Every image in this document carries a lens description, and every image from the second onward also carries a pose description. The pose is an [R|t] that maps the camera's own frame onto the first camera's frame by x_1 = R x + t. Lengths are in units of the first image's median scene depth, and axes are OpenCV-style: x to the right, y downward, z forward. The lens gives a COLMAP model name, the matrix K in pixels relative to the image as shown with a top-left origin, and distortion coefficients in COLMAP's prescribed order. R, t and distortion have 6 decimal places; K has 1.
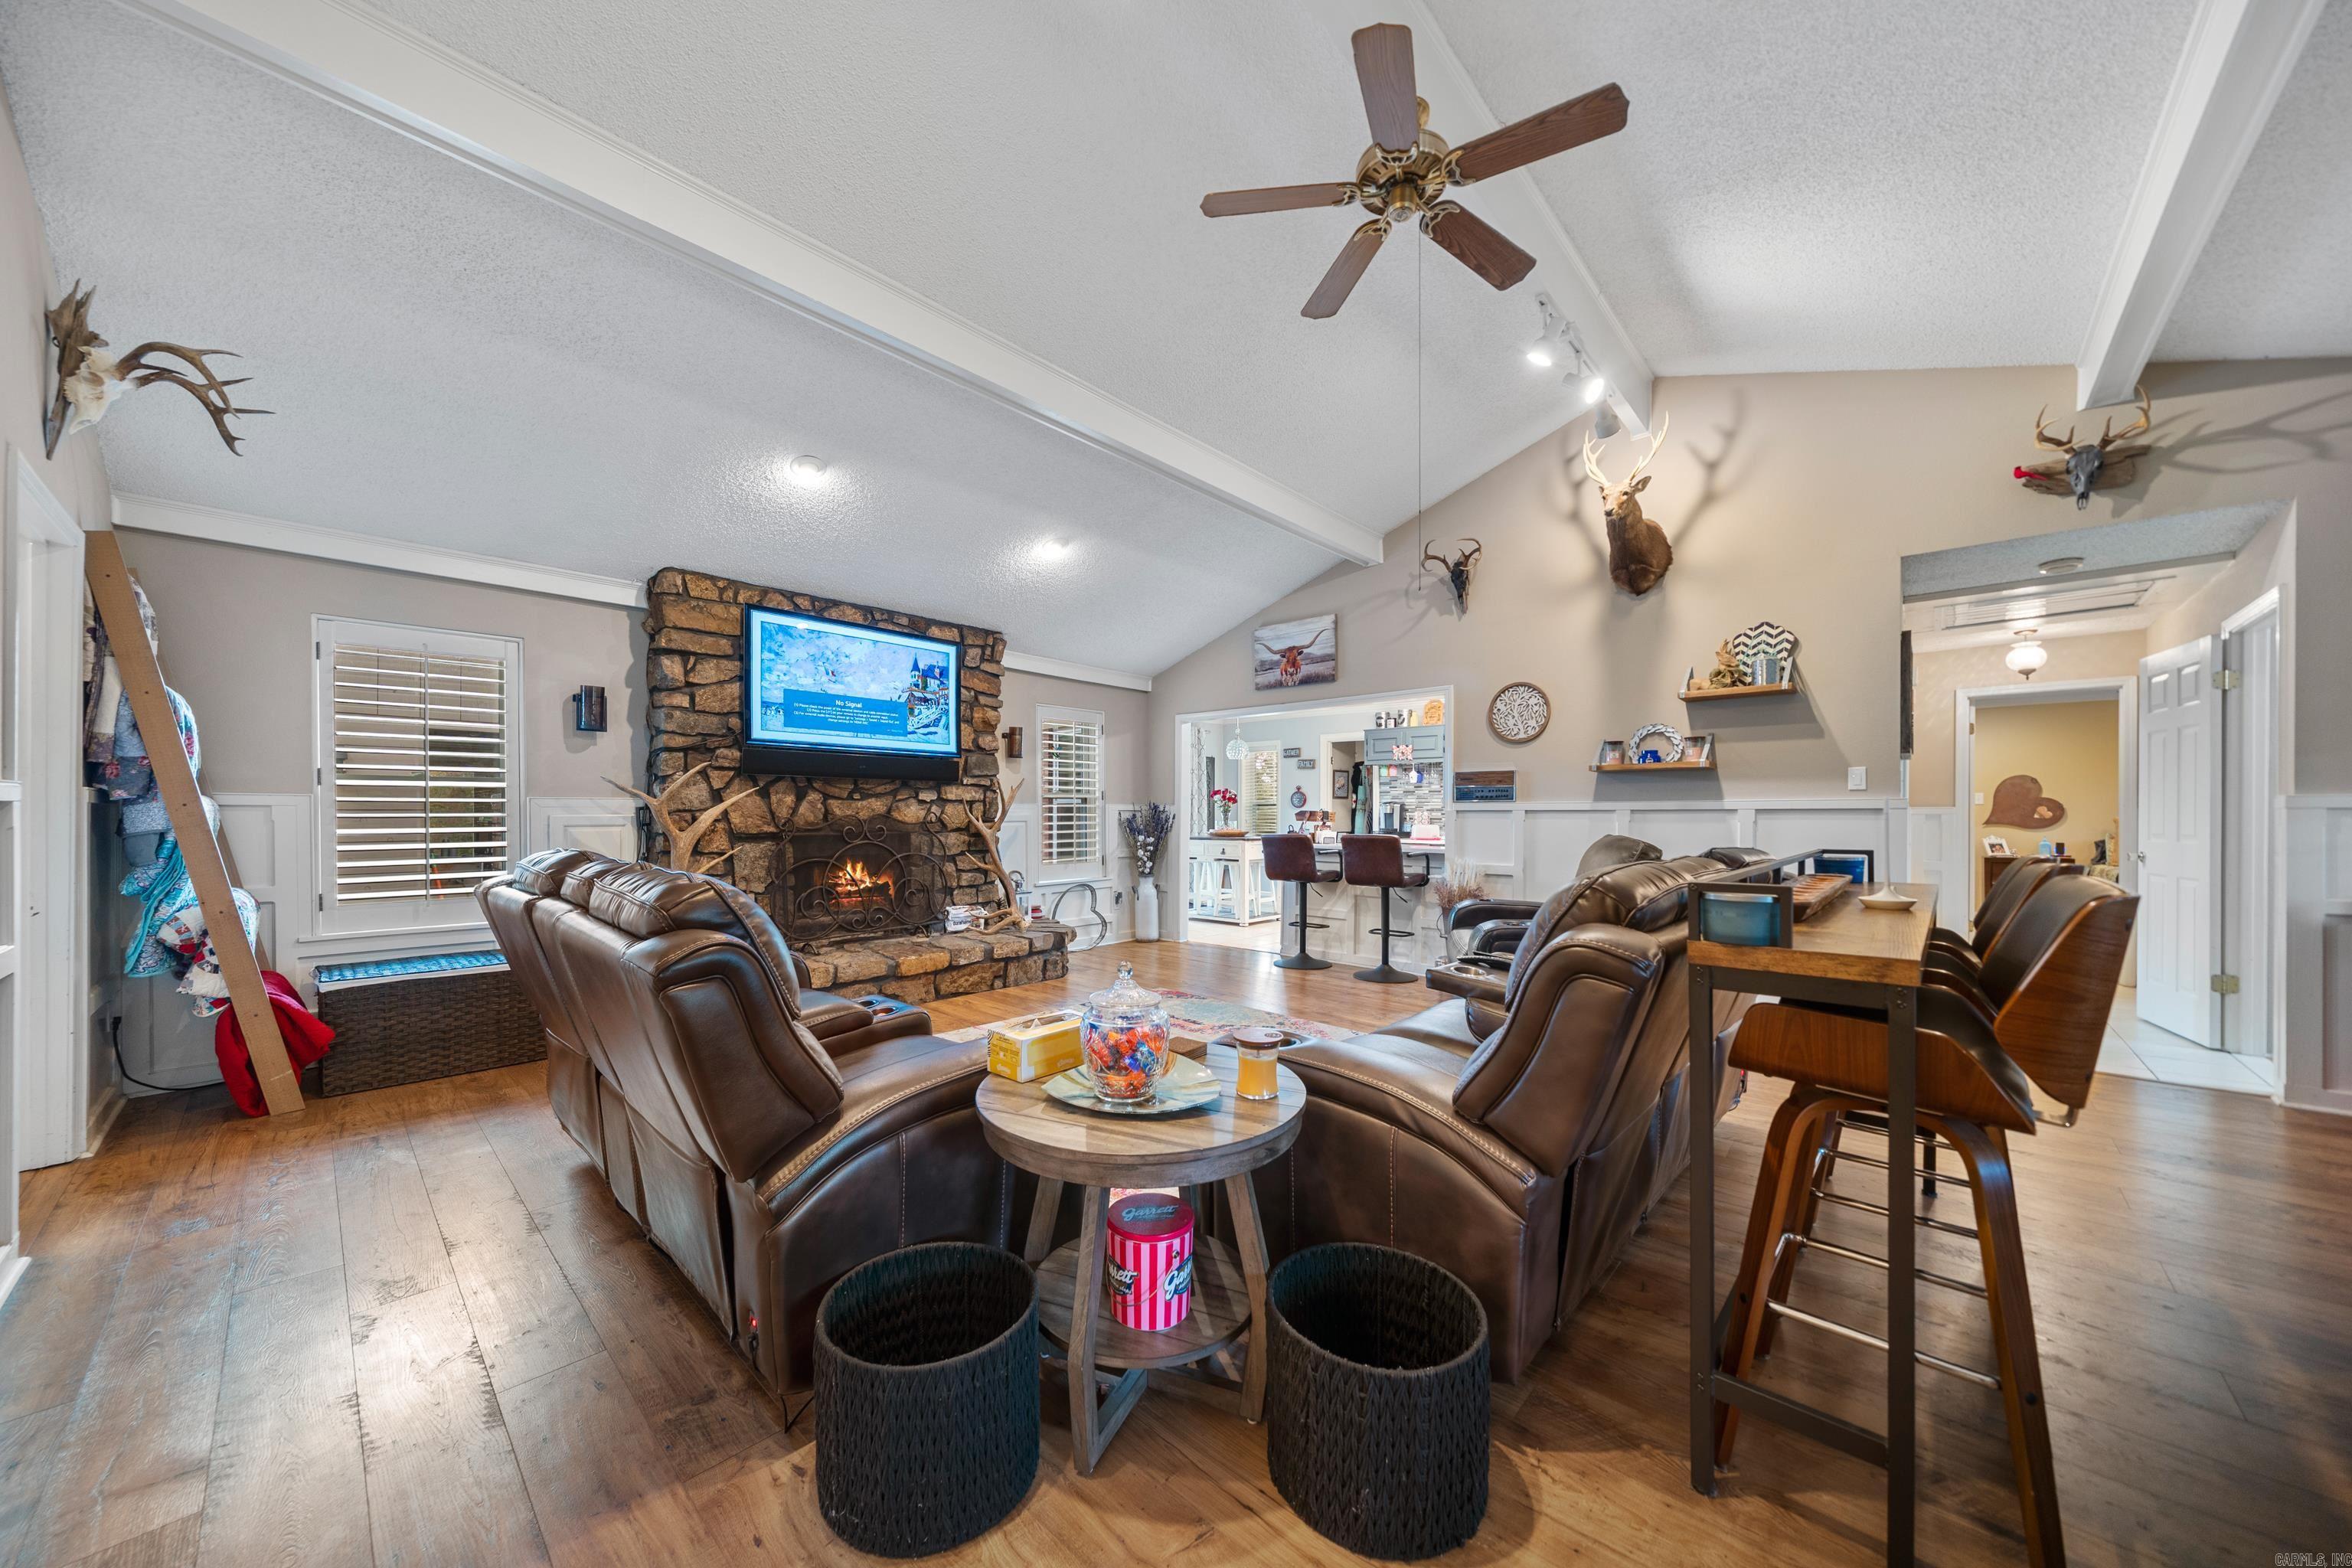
lens RADIAL K [[816.4, 0, 1169.4], [0, 816.4, 817.5], [0, 0, 1]] dist [0.001011, 0.000021]
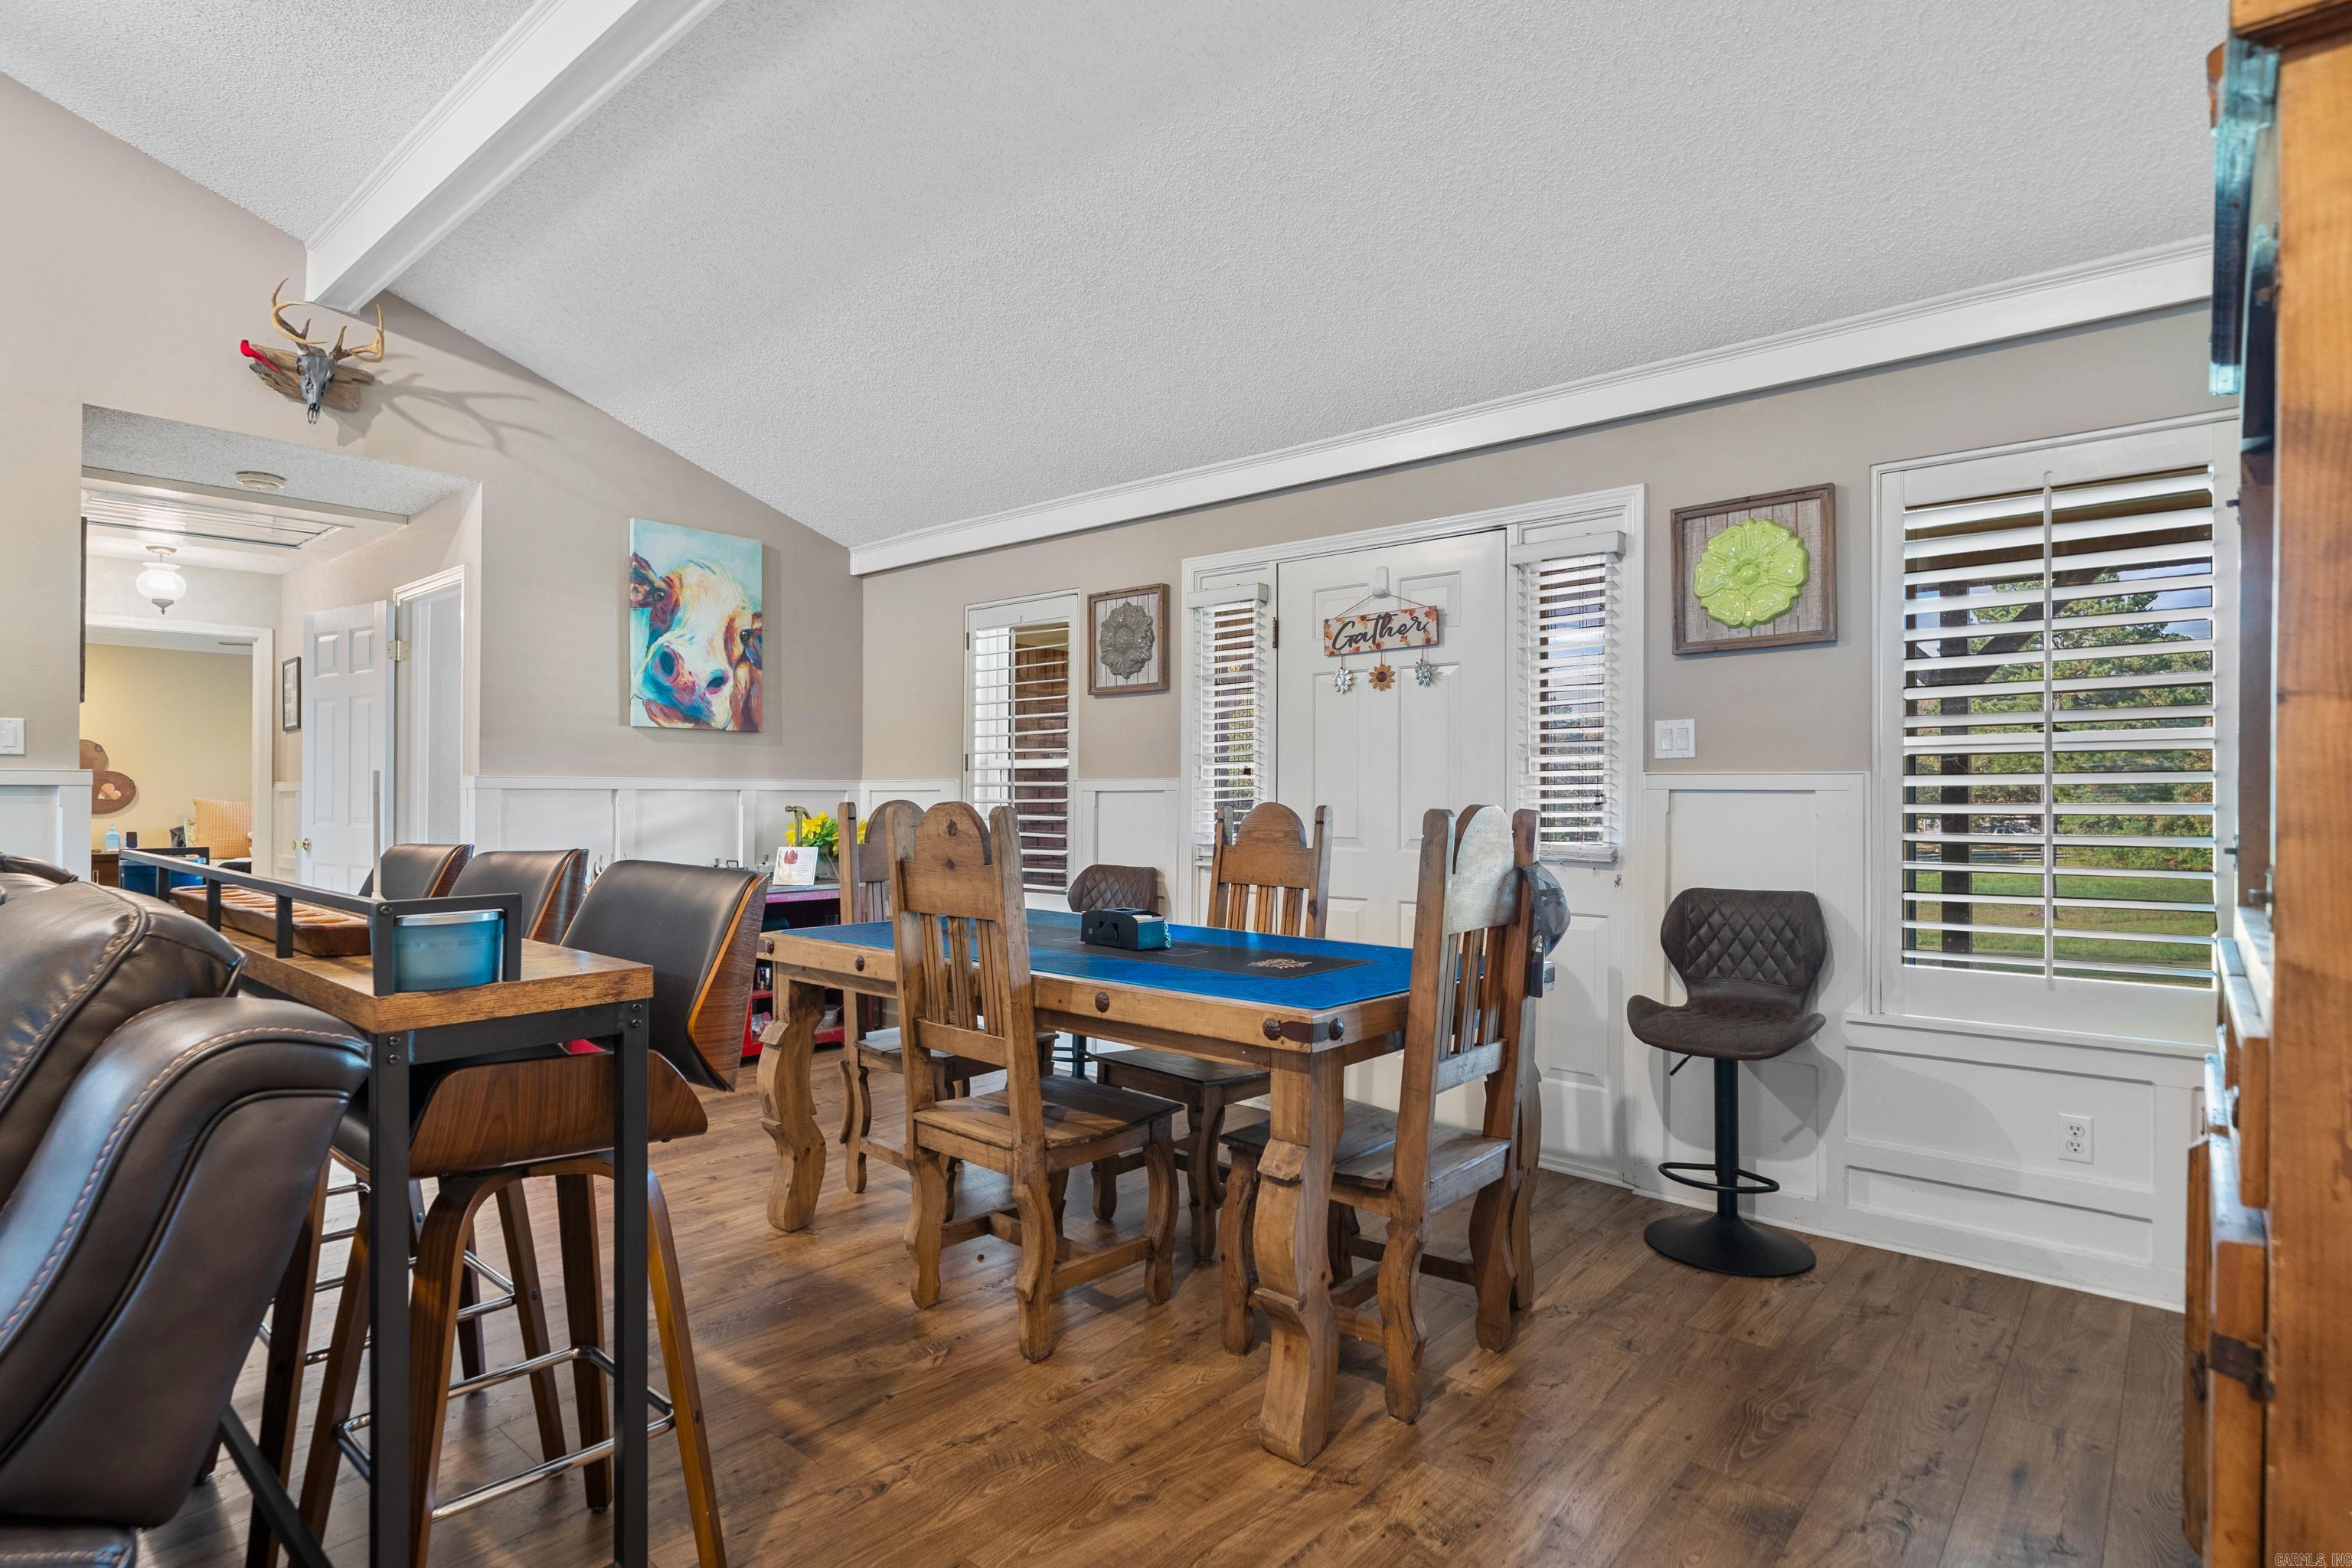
lens RADIAL K [[1200.9, 0, 1177.3], [0, 1200.9, 795.5], [0, 0, 1]] dist [0.001894, 0.000404]
pose [[-0.034954, 0.000299, 0.999389, -0.119083], [0.002218, 0.999998, -0.000221, -0.000482], [-0.999386, 0.002209, -0.034955, 0.169059]]
